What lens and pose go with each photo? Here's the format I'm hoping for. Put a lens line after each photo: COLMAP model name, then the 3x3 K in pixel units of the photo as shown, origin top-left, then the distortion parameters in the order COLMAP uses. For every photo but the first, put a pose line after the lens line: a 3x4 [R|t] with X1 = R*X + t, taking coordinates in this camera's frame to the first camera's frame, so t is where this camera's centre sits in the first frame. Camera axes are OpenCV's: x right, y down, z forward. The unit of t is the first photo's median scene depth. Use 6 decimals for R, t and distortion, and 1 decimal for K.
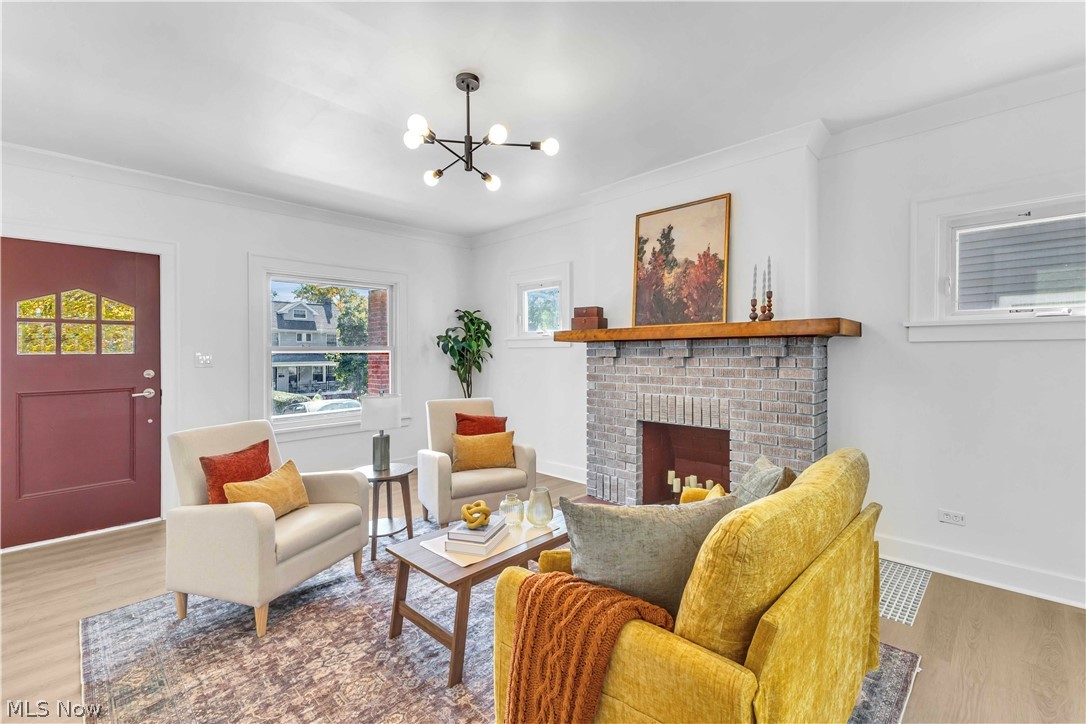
lens RADIAL K [[466.8, 0, 544.8], [0, 466.8, 365.8], [0, 0, 1]] dist [0.009236, -0.000004]
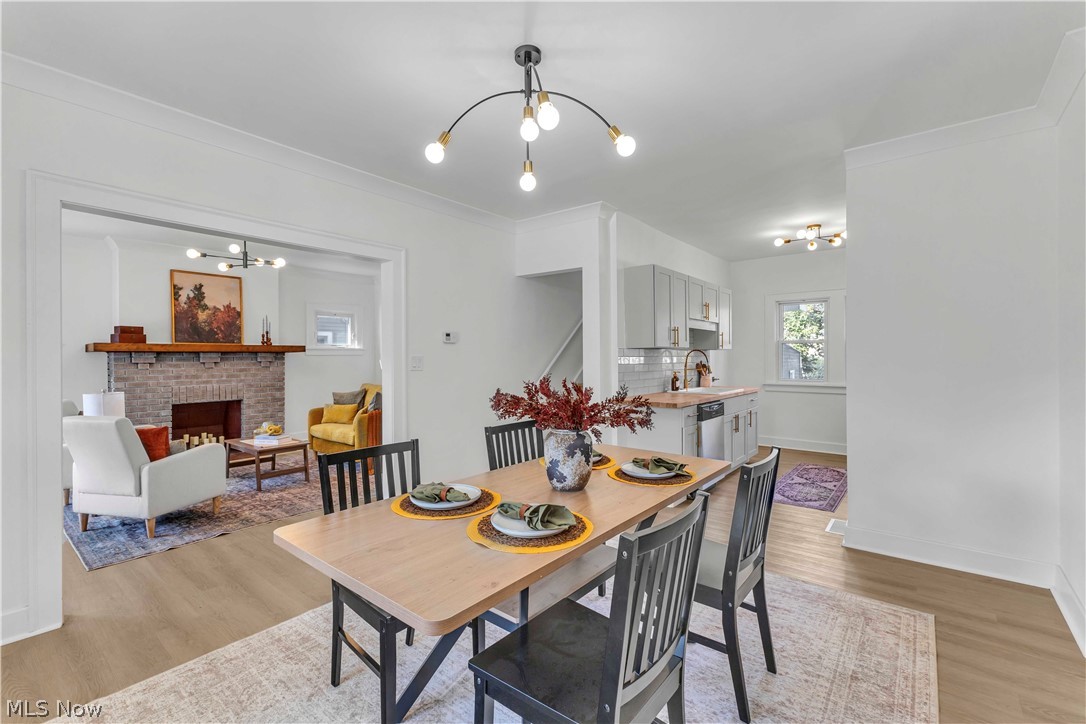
lens RADIAL K [[464.8, 0, 545.2], [0, 464.8, 357.5], [0, 0, 1]] dist [0.016119, -0.000074]
pose [[-0.071846, -0.002536, 0.997412, -1.495416], [0.026926, 0.999627, 0.004482, -0.010402], [-0.997052, 0.027178, -0.071751, -0.102951]]
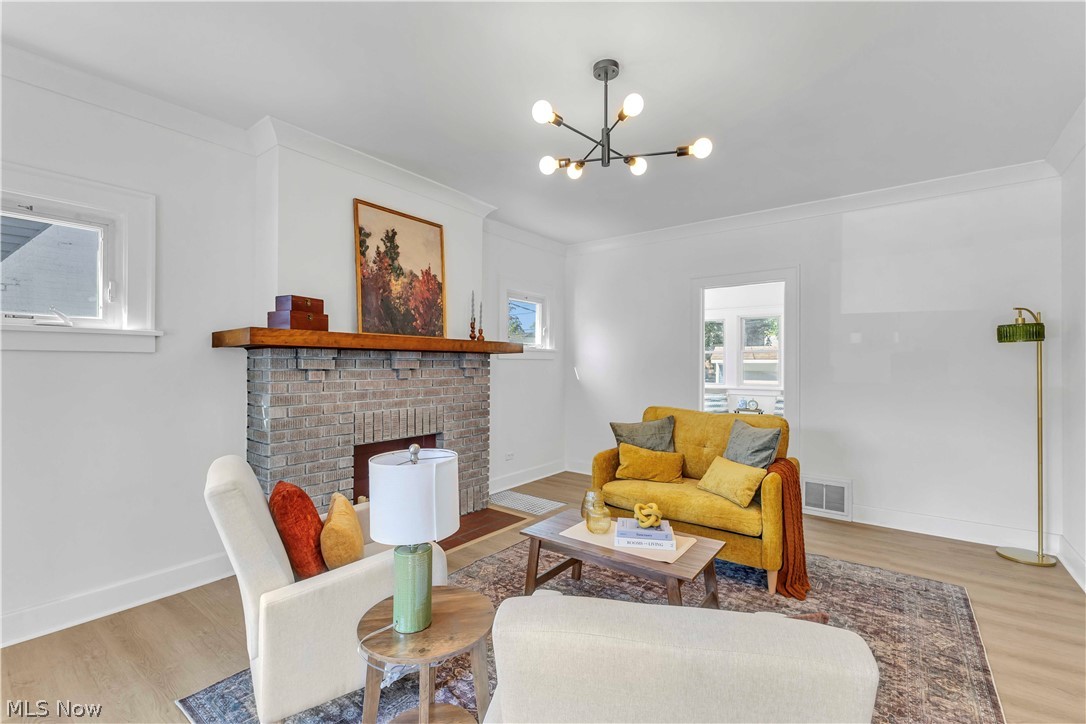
lens RADIAL K [[466.8, 0, 544.8], [0, 466.8, 365.8], [0, 0, 1]] dist [0.009236, -0.000004]
pose [[-0.106960, -0.002871, 0.994259, -0.702960], [0.019833, 0.999791, 0.005021, -0.023941], [-0.994065, 0.020256, -0.106881, 0.801206]]
